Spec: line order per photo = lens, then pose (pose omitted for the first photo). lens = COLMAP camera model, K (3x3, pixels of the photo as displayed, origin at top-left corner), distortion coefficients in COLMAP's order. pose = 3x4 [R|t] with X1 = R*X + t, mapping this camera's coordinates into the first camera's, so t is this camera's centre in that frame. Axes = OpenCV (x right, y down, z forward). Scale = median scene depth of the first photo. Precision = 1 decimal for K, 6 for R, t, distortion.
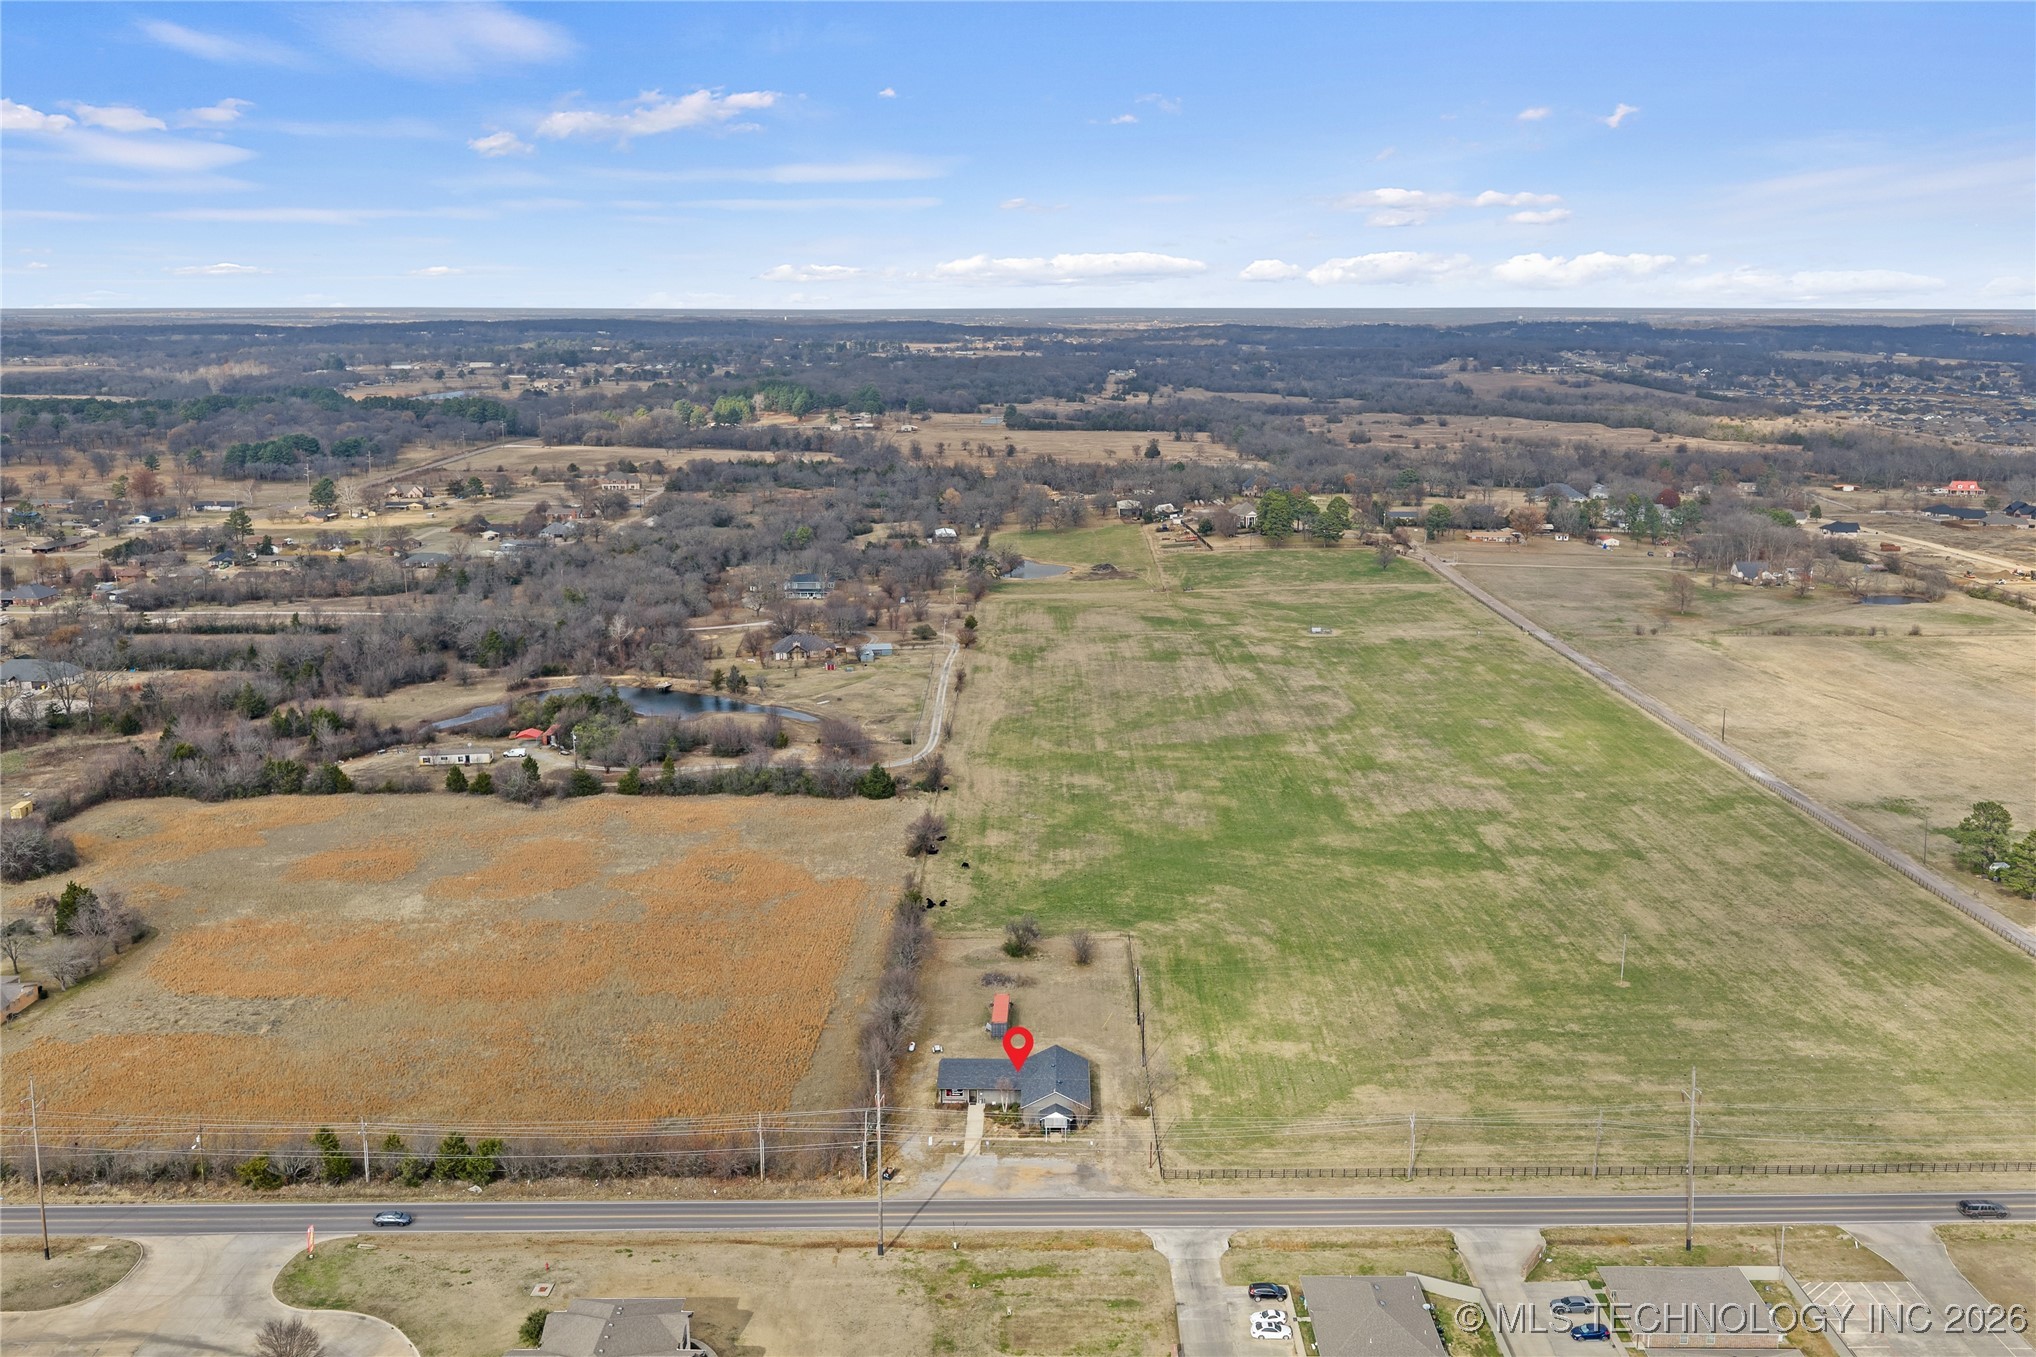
lens RADIAL K [[1741.7, 0, 1049.6], [0, 1741.7, 681.3], [0, 0, 1]] dist [0.007820, -0.000772]
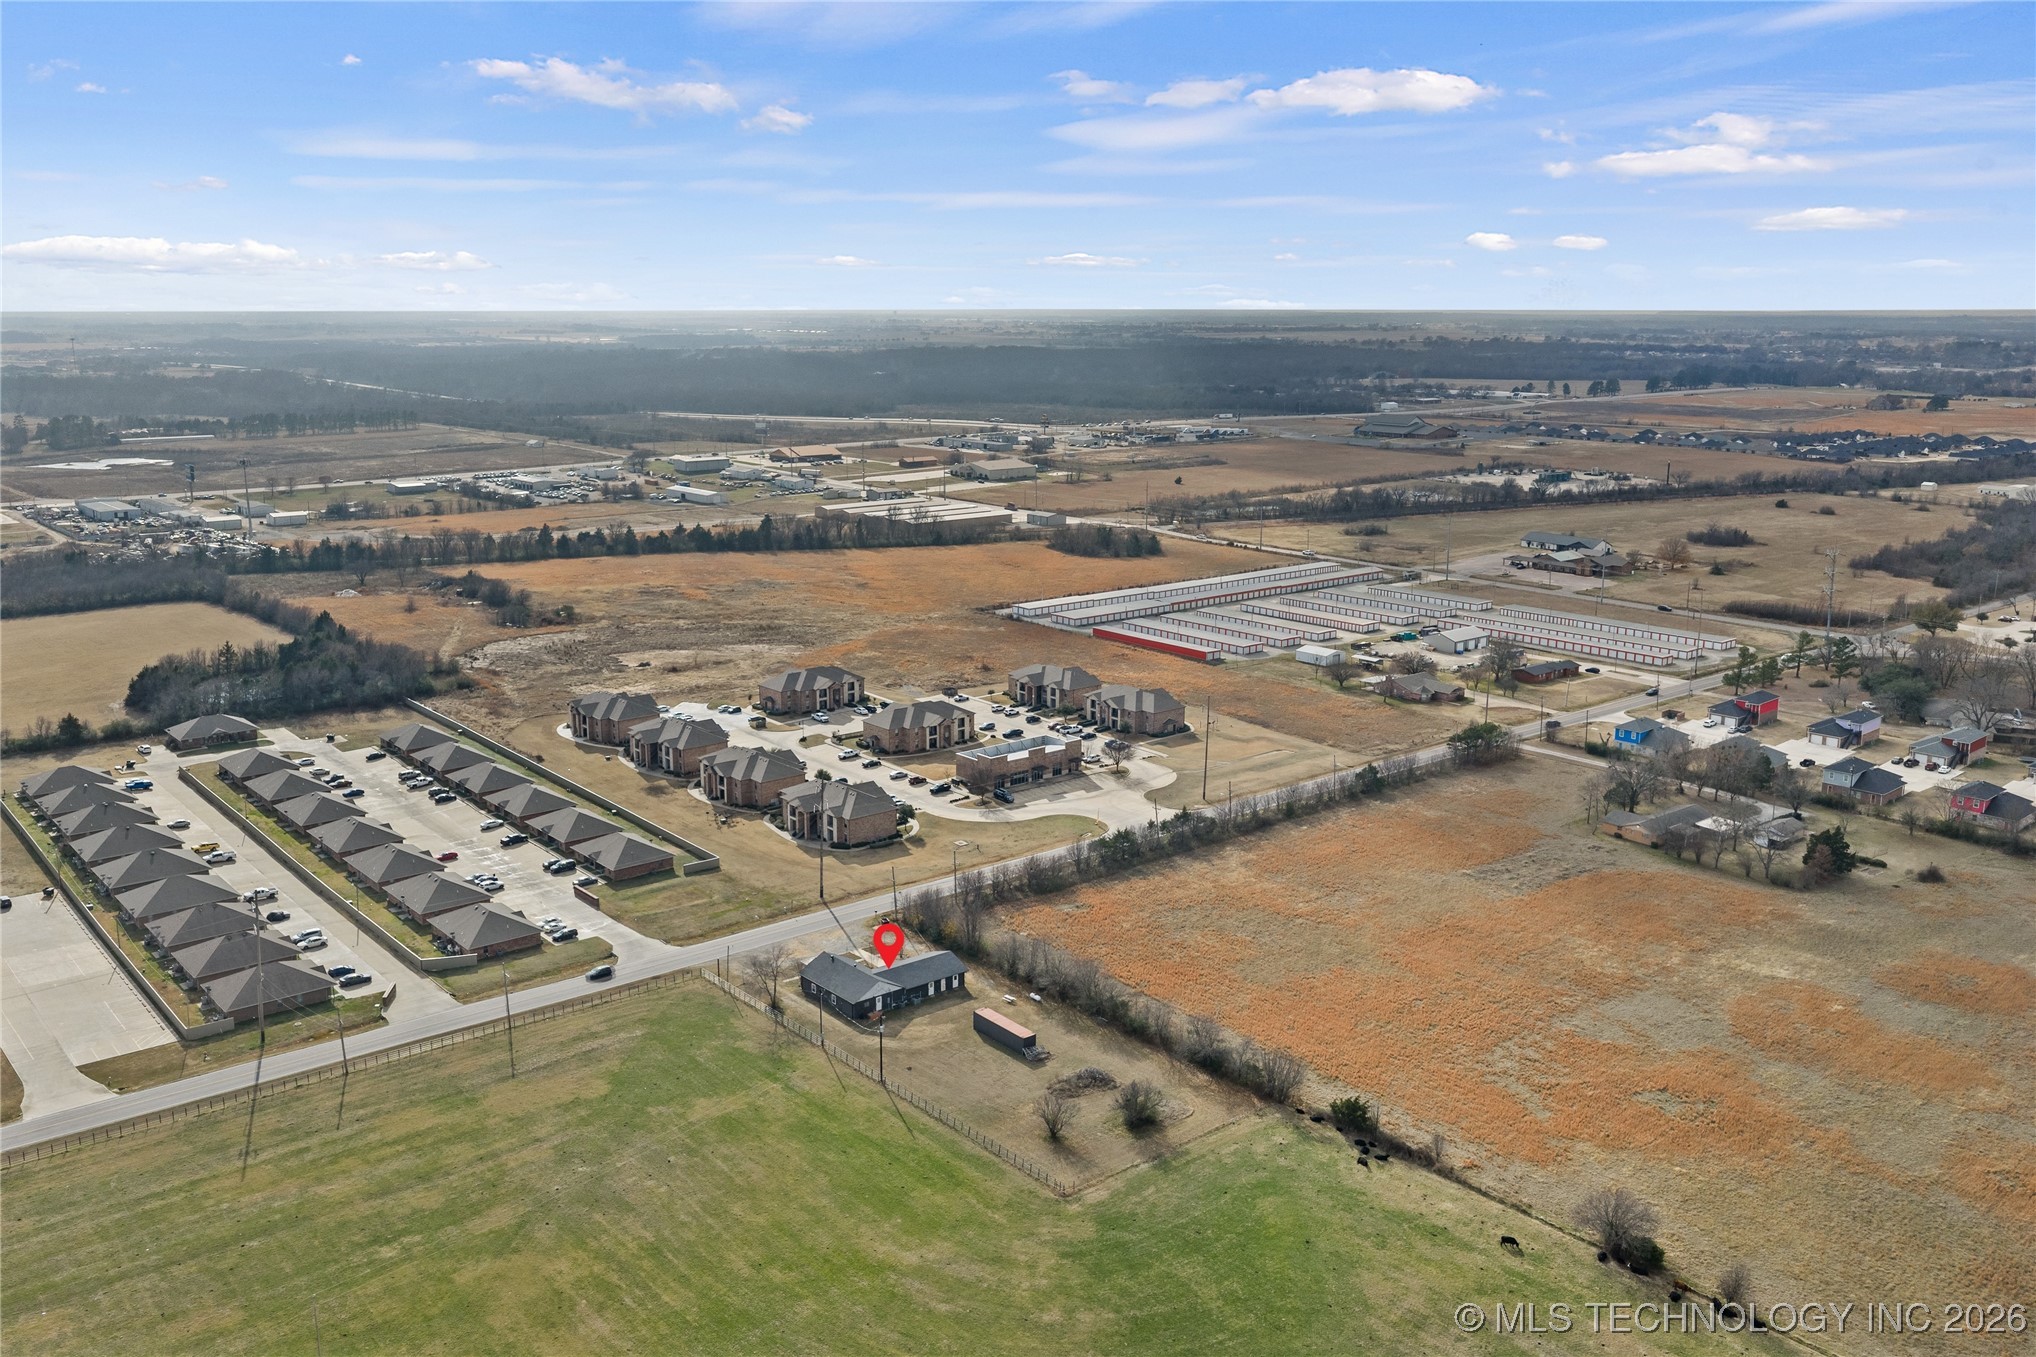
lens RADIAL K [[1719.1, 0, 988.7], [0, 1719.1, 744.1], [0, 0, 1]] dist [0.060472, -0.296798]
pose [[-0.782451, 0.155082, -0.603092, 0.563765], [-0.134928, 0.903261, 0.407325, -0.352525], [0.607918, 0.400086, -0.685832, 1.737523]]
